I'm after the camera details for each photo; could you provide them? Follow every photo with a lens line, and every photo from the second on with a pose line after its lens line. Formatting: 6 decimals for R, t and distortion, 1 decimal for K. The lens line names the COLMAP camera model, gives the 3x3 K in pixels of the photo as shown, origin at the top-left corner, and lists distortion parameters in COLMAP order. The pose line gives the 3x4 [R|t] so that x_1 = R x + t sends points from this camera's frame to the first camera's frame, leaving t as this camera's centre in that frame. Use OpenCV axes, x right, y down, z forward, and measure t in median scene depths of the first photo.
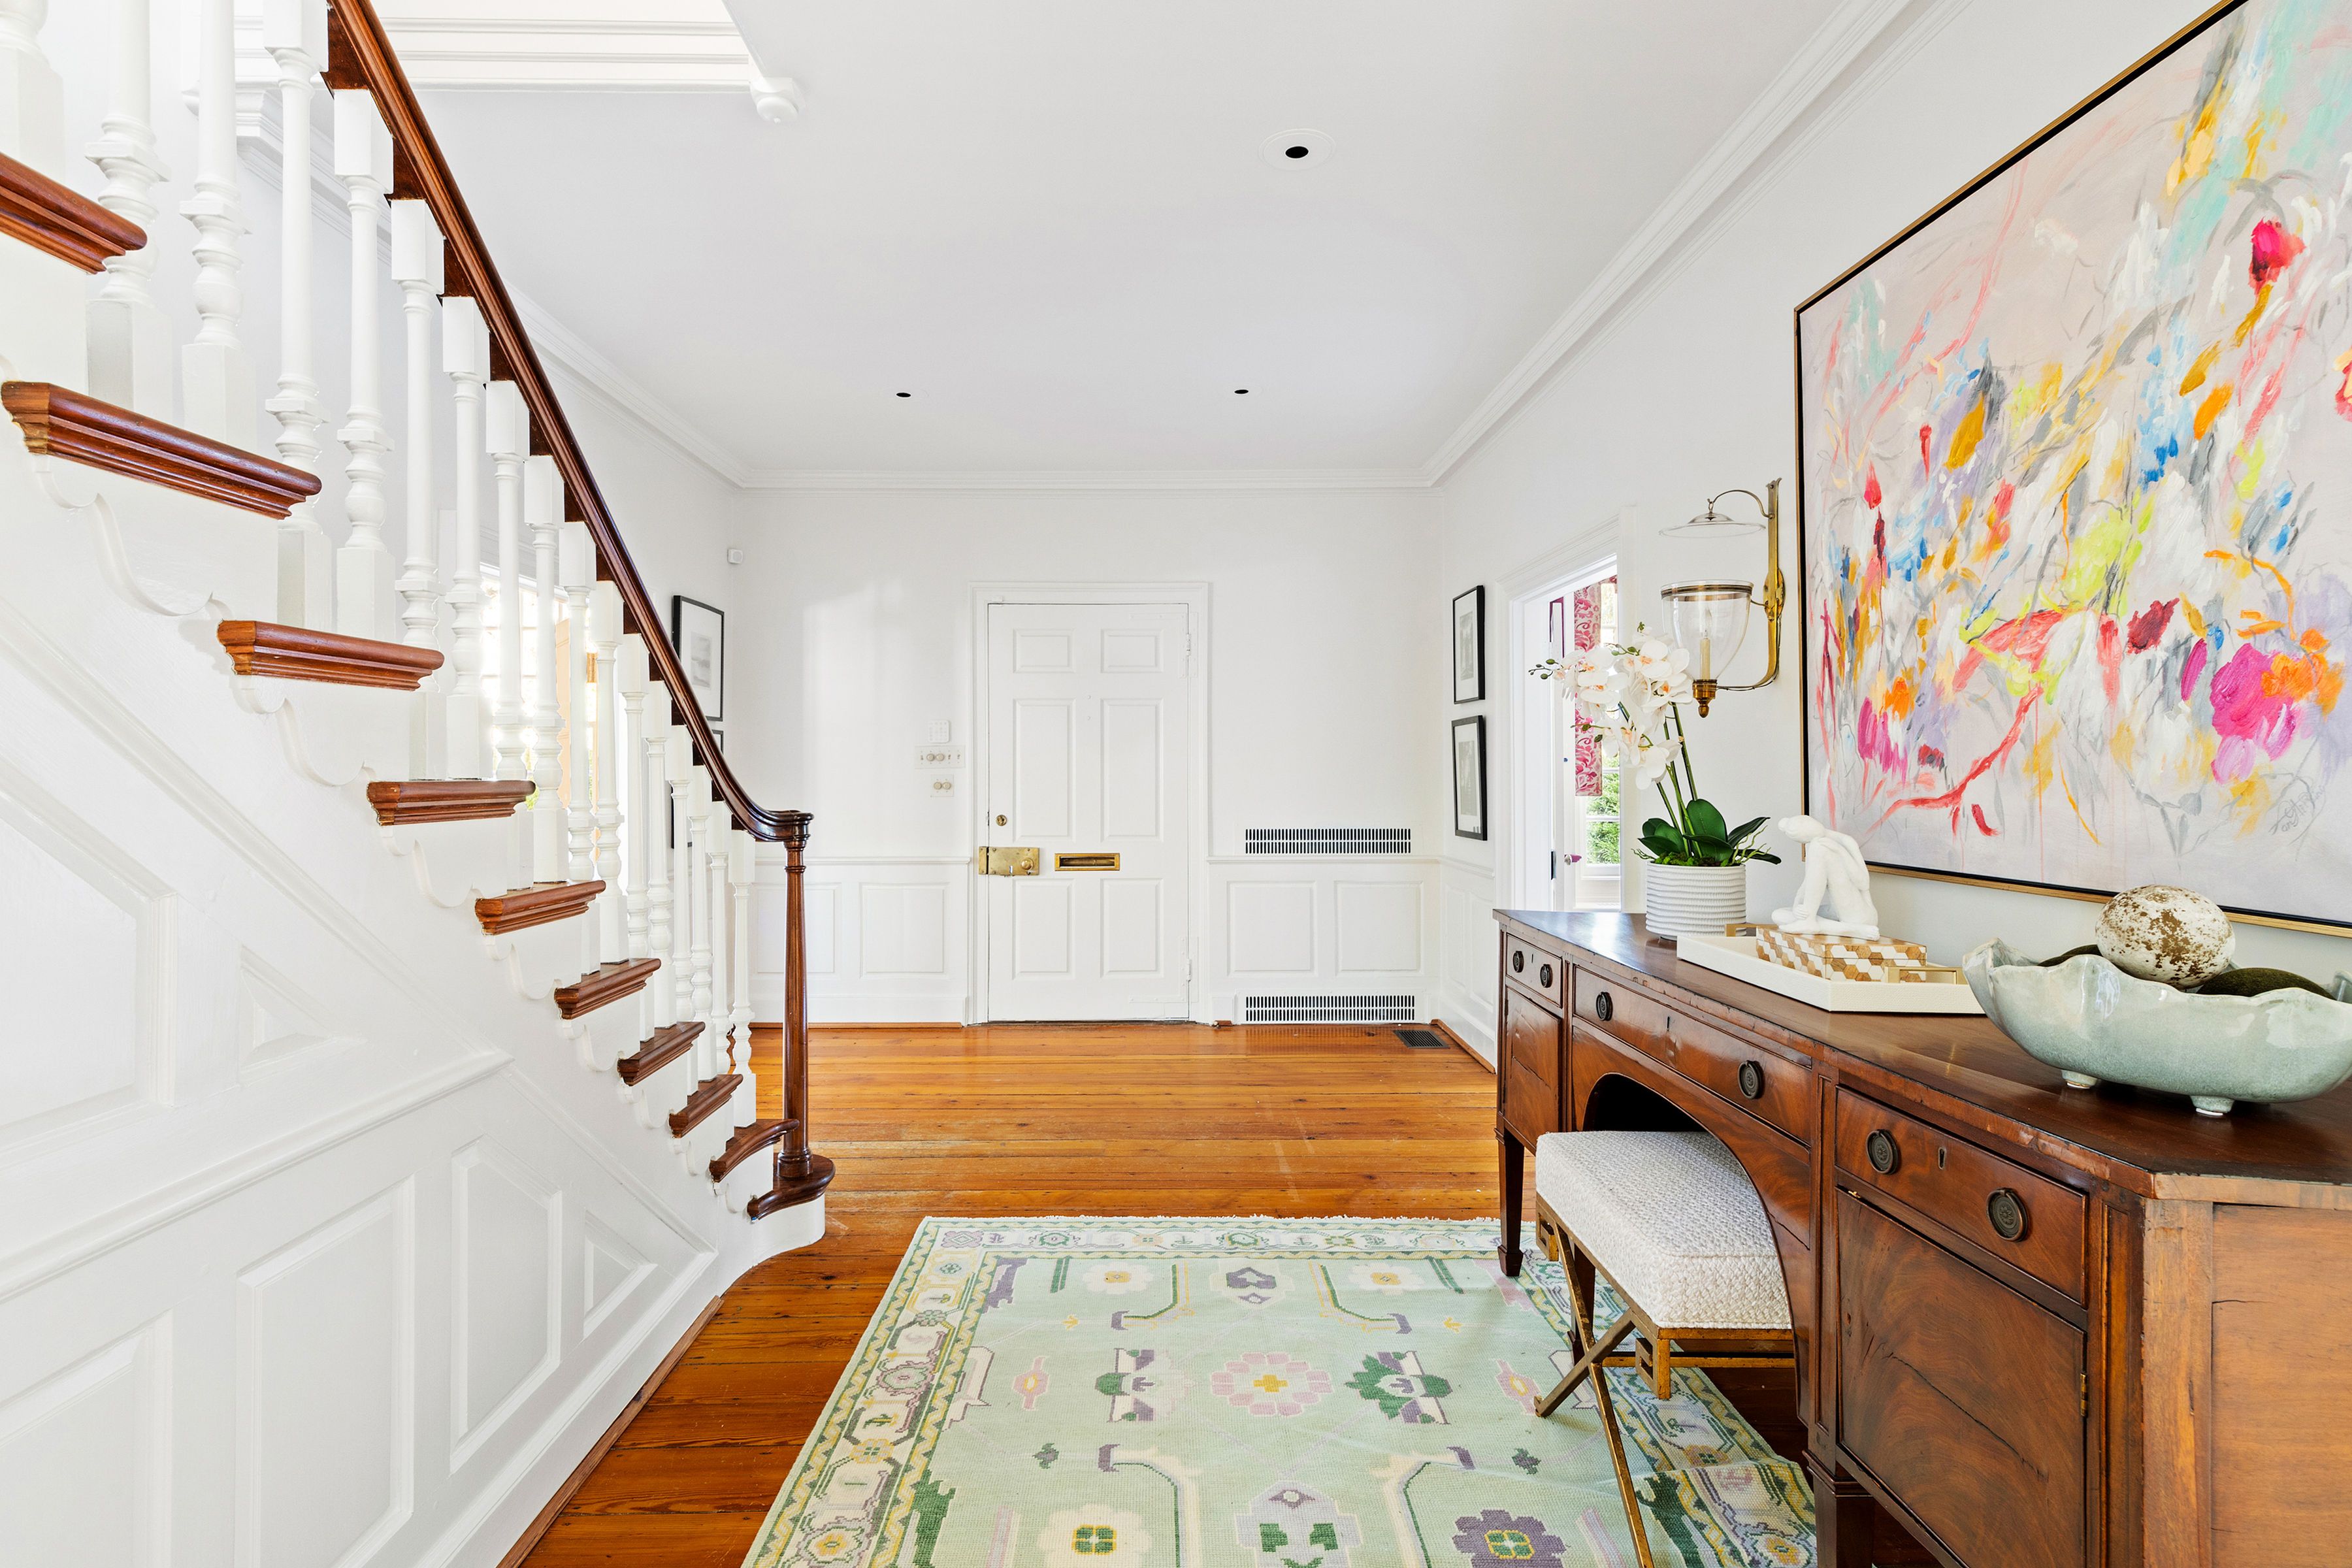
lens RADIAL K [[1147.5, 0, 1163.4], [0, 1147.5, 755.1], [0, 0, 1]] dist [0.000011, -0.000319]
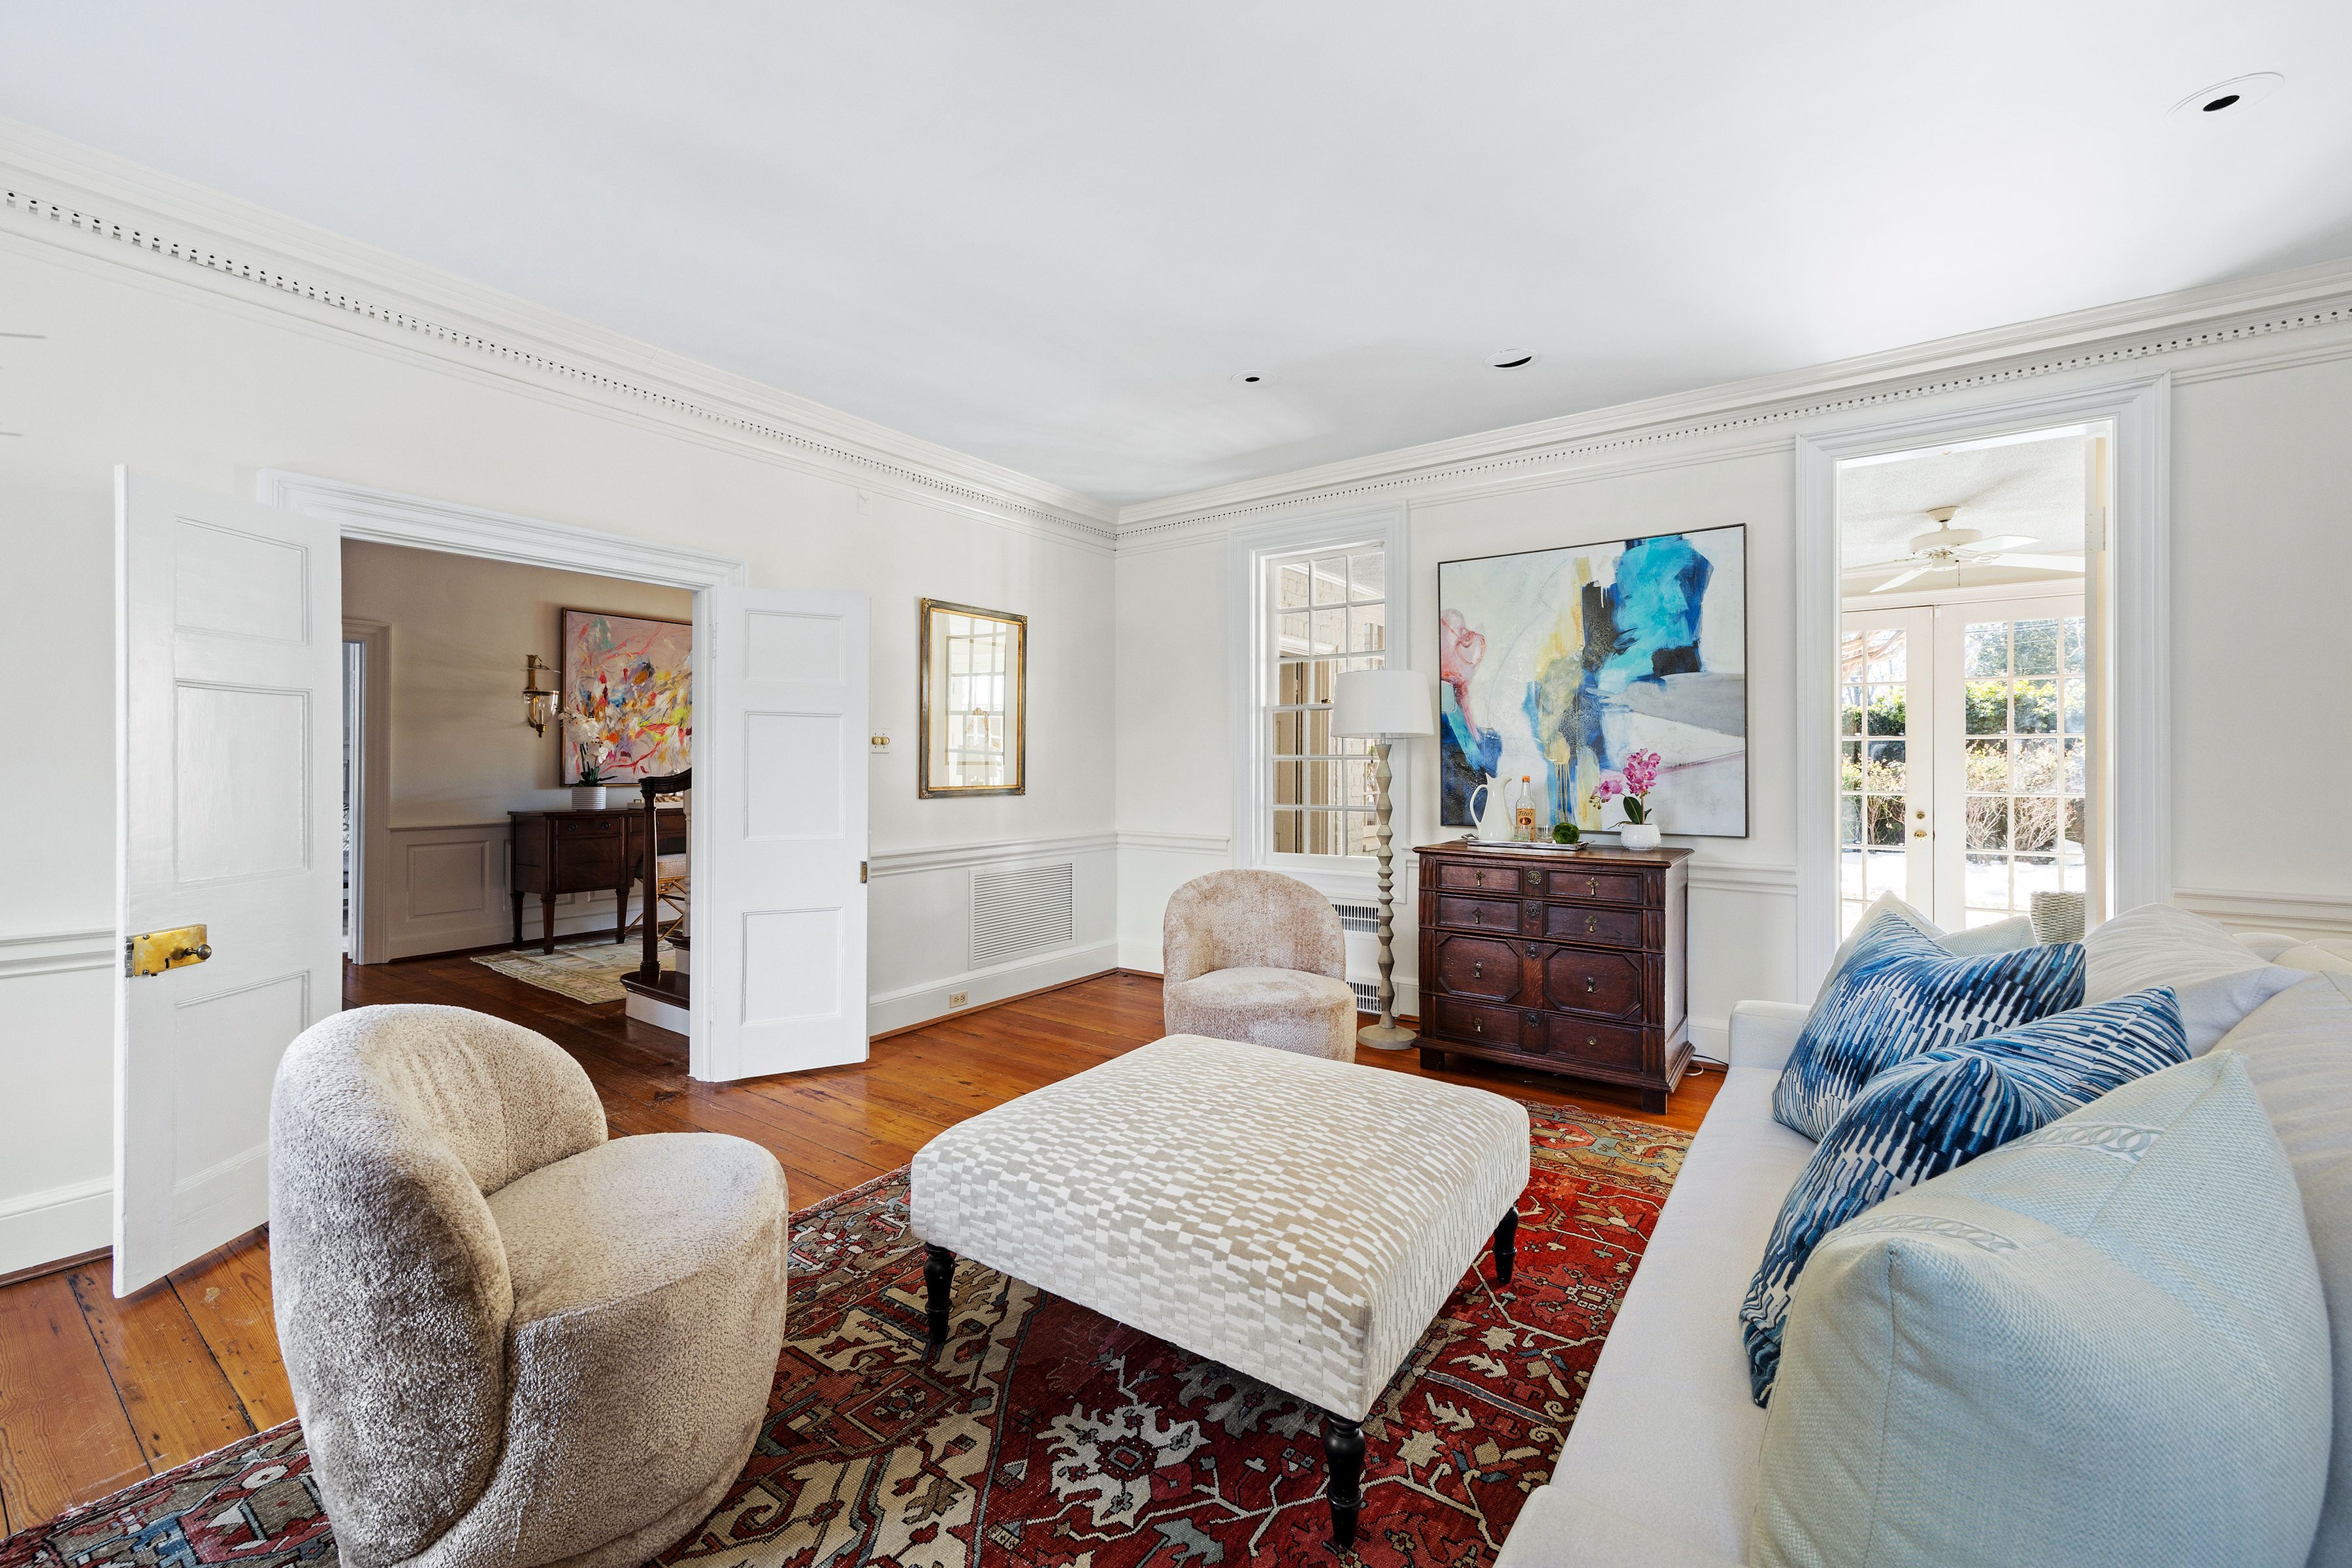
lens RADIAL K [[952.7, 0, 1179.9], [0, 952.7, 766.5], [0, 0, 1]] dist [0.018144, 0.000285]
pose [[-0.810440, -0.004106, 0.585807, -2.155969], [-0.011080, 0.999904, -0.008321, 0.038381], [-0.585716, -0.013235, -0.810408, 1.977800]]
